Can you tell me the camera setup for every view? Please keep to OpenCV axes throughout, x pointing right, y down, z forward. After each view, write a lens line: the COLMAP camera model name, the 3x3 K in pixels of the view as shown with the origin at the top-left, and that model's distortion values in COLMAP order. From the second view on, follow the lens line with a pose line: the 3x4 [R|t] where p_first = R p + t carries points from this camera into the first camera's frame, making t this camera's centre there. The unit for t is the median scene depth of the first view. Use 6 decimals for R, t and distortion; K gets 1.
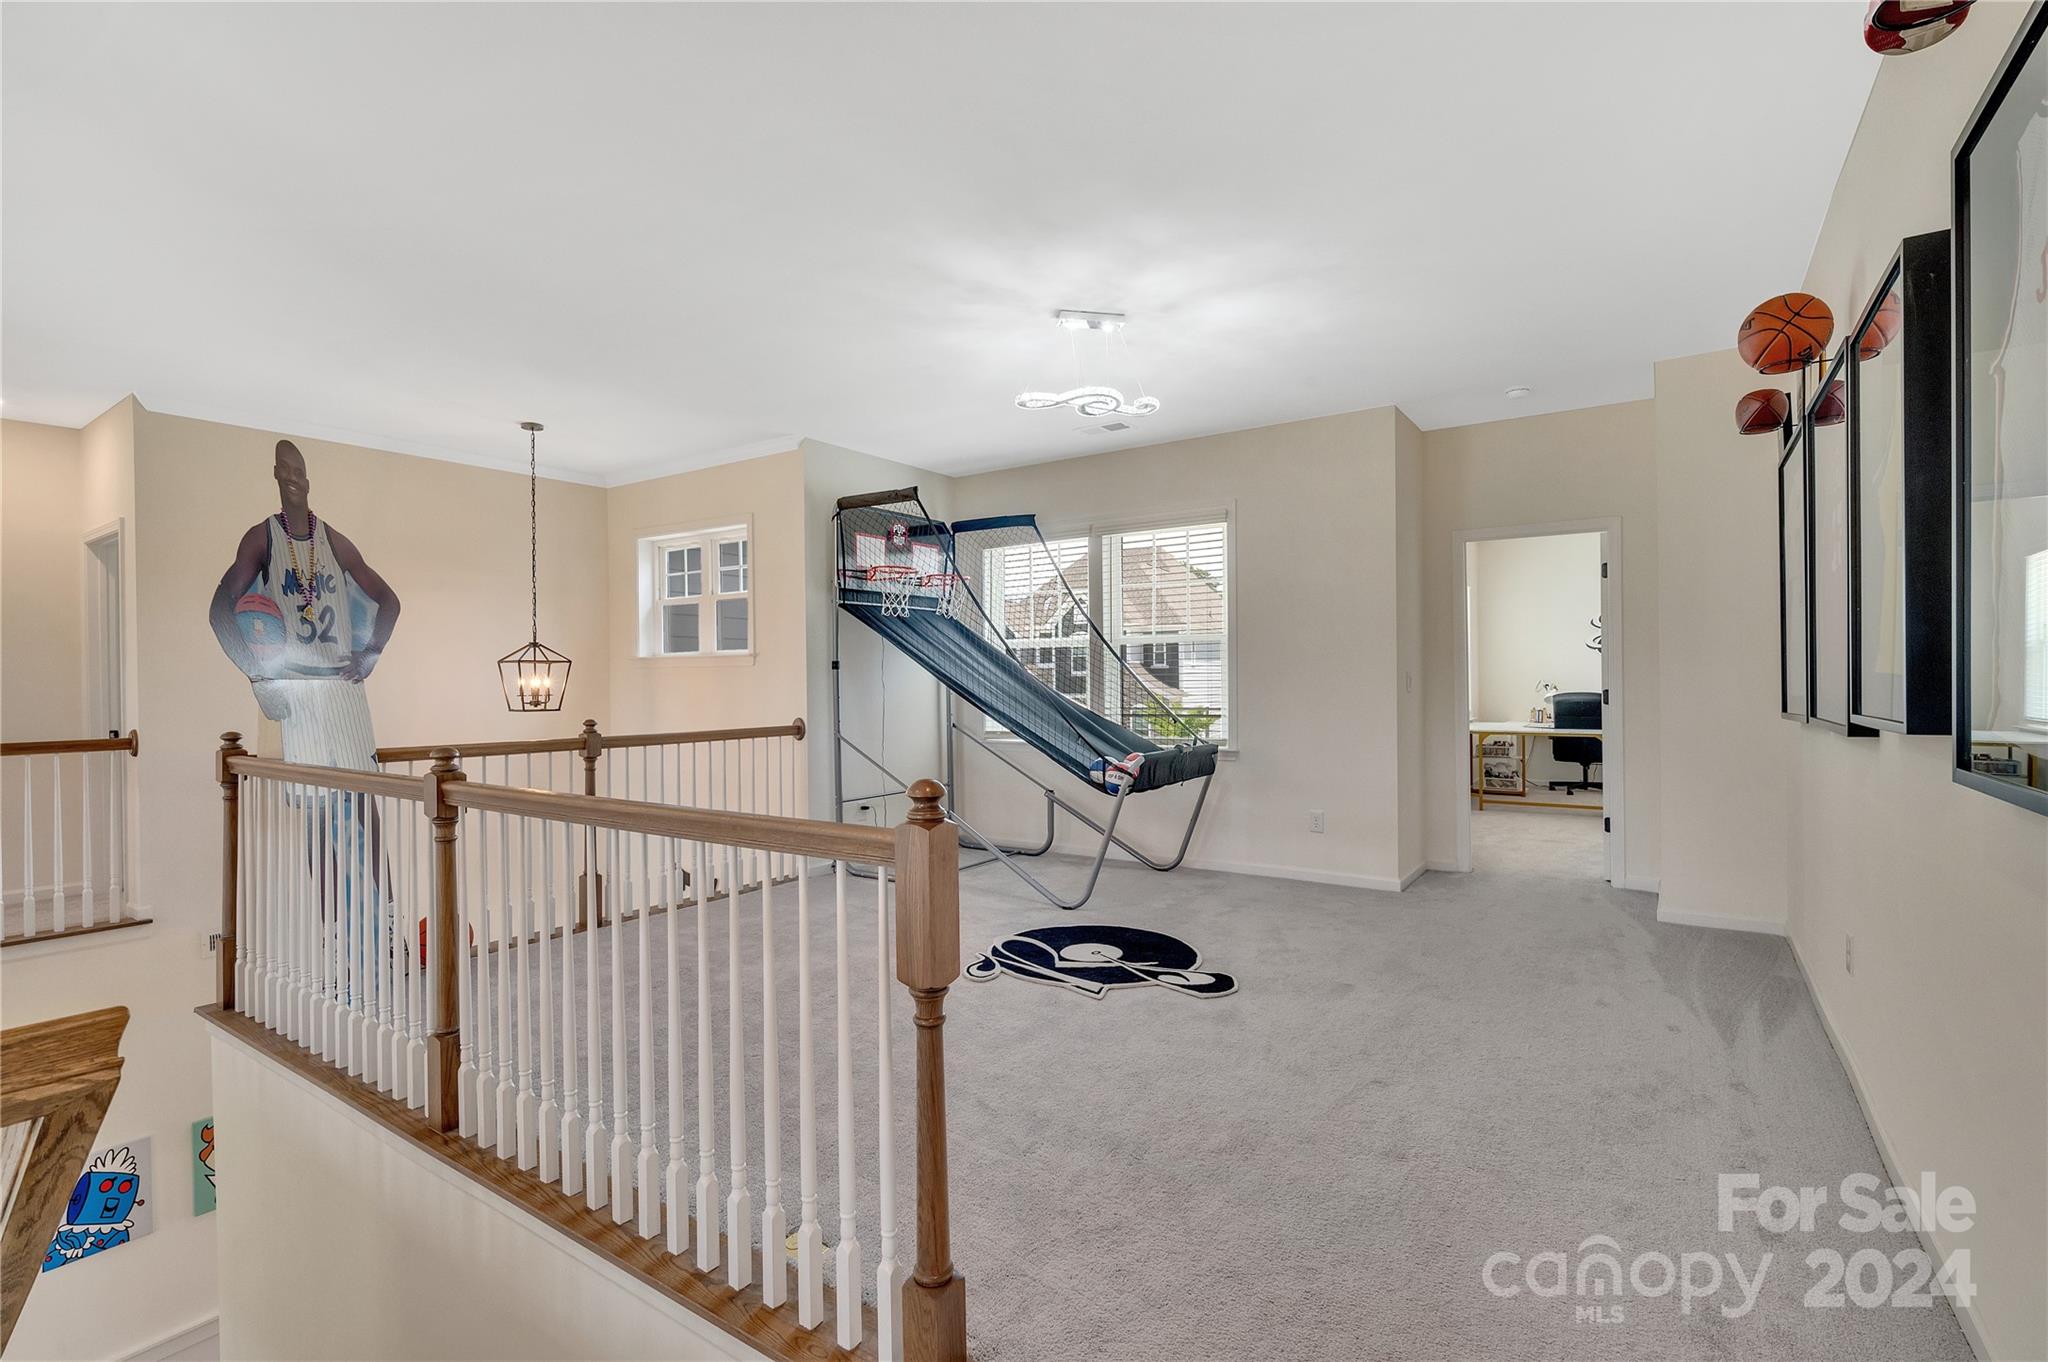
lens RADIAL K [[946.0, 0, 1019.1], [0, 946.0, 683.0], [0, 0, 1]] dist [0.000618, -0.002869]
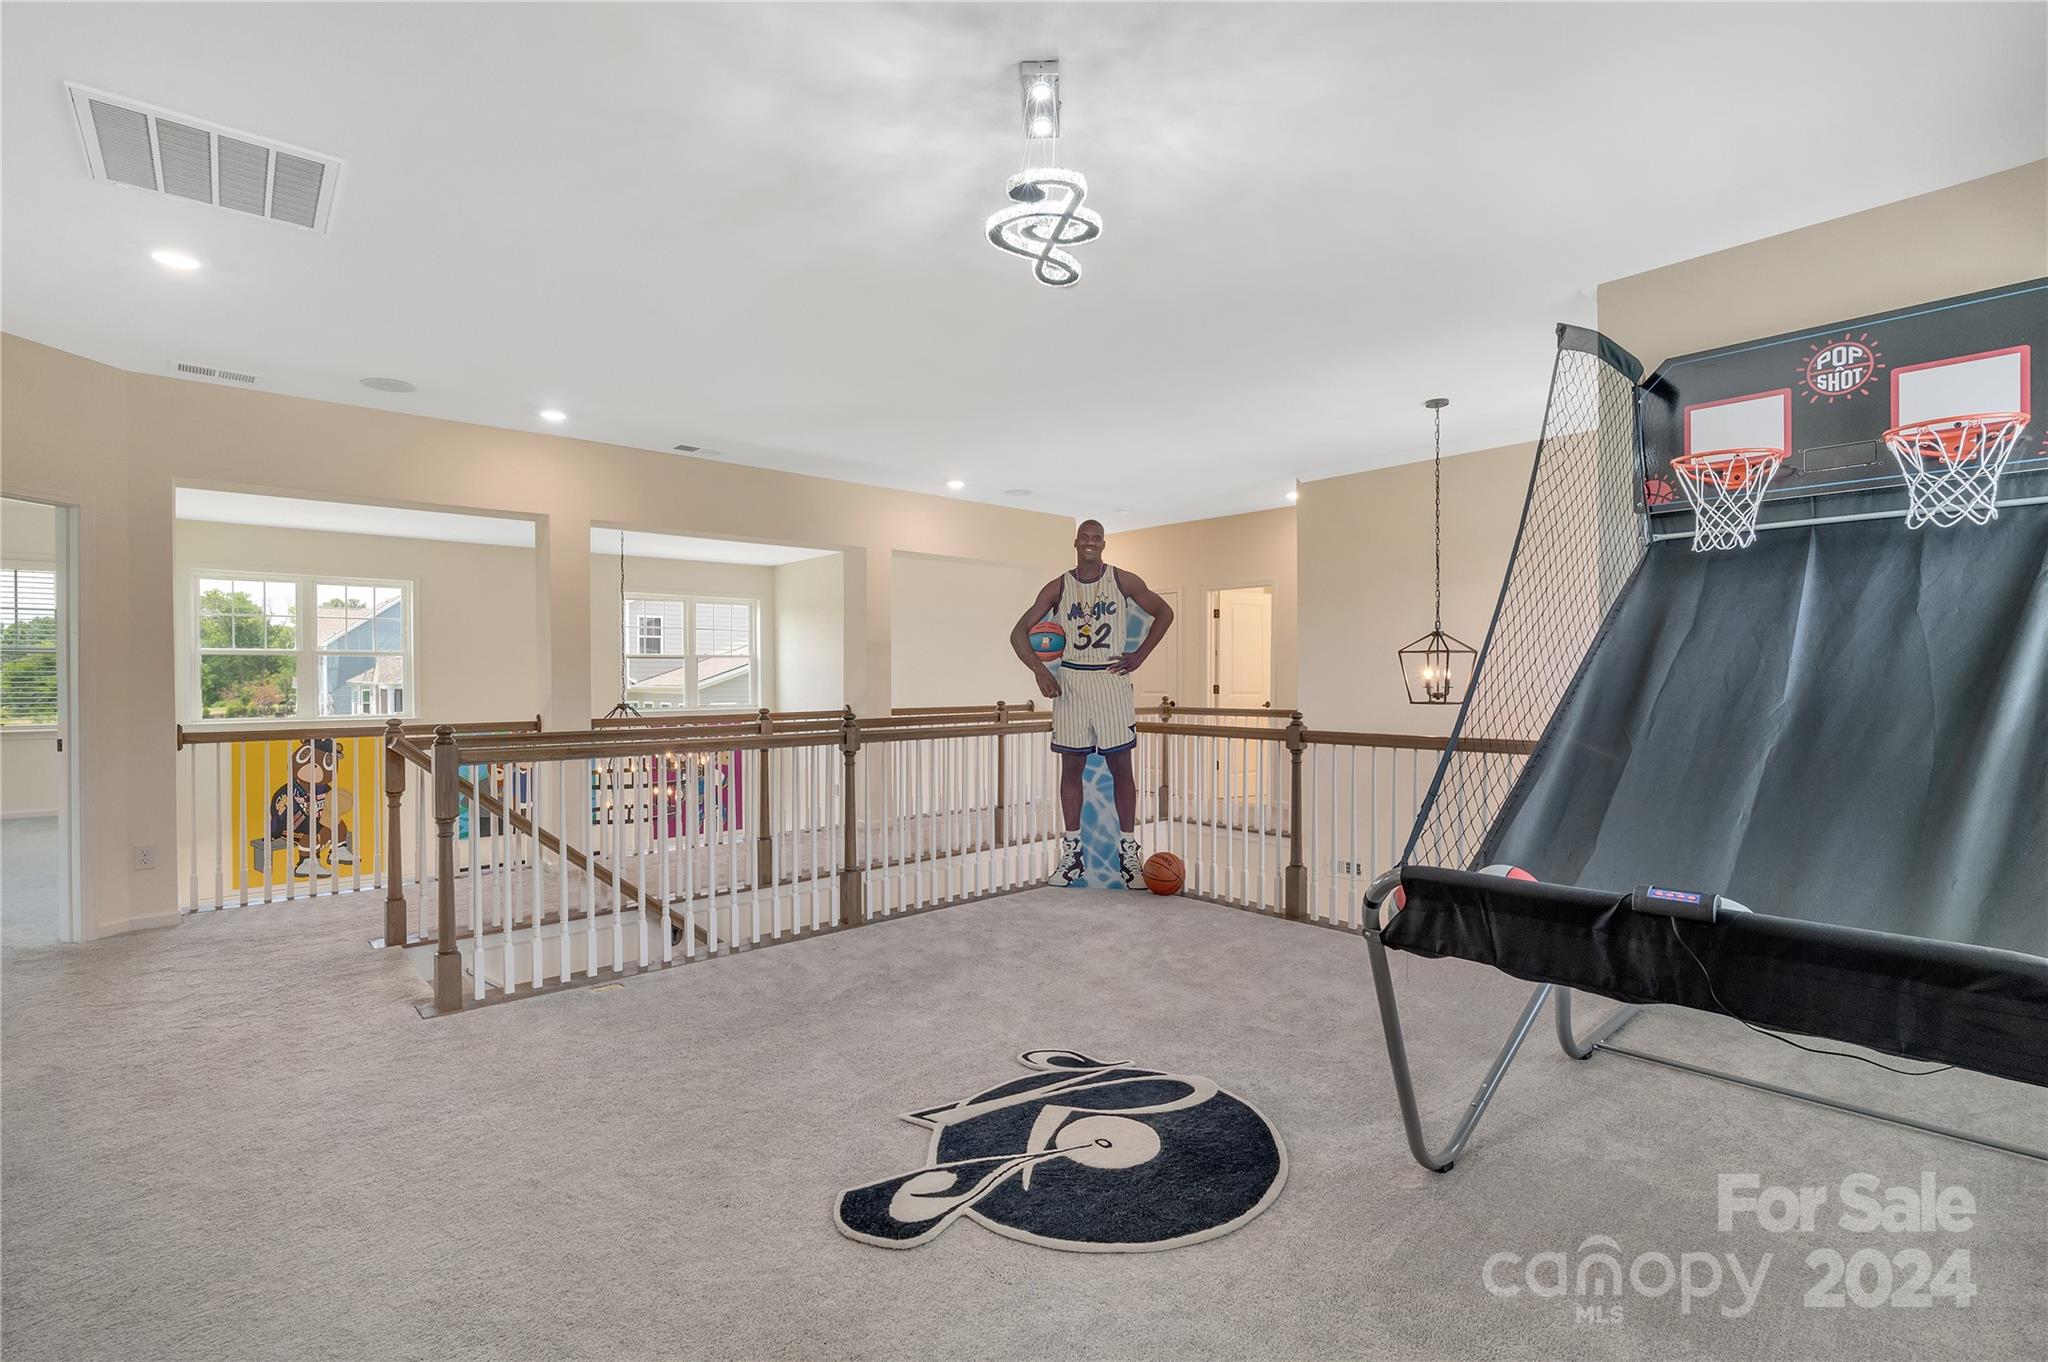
lens RADIAL K [[931.5, 0, 1019.4], [0, 931.5, 675.3], [0, 0, 1]] dist [-0.005048, -0.000876]
pose [[-0.234311, 0.008949, -0.972121, 0.693573], [0.003566, 0.999959, 0.008345, -0.011668], [0.972155, -0.001512, -0.234333, 1.151369]]
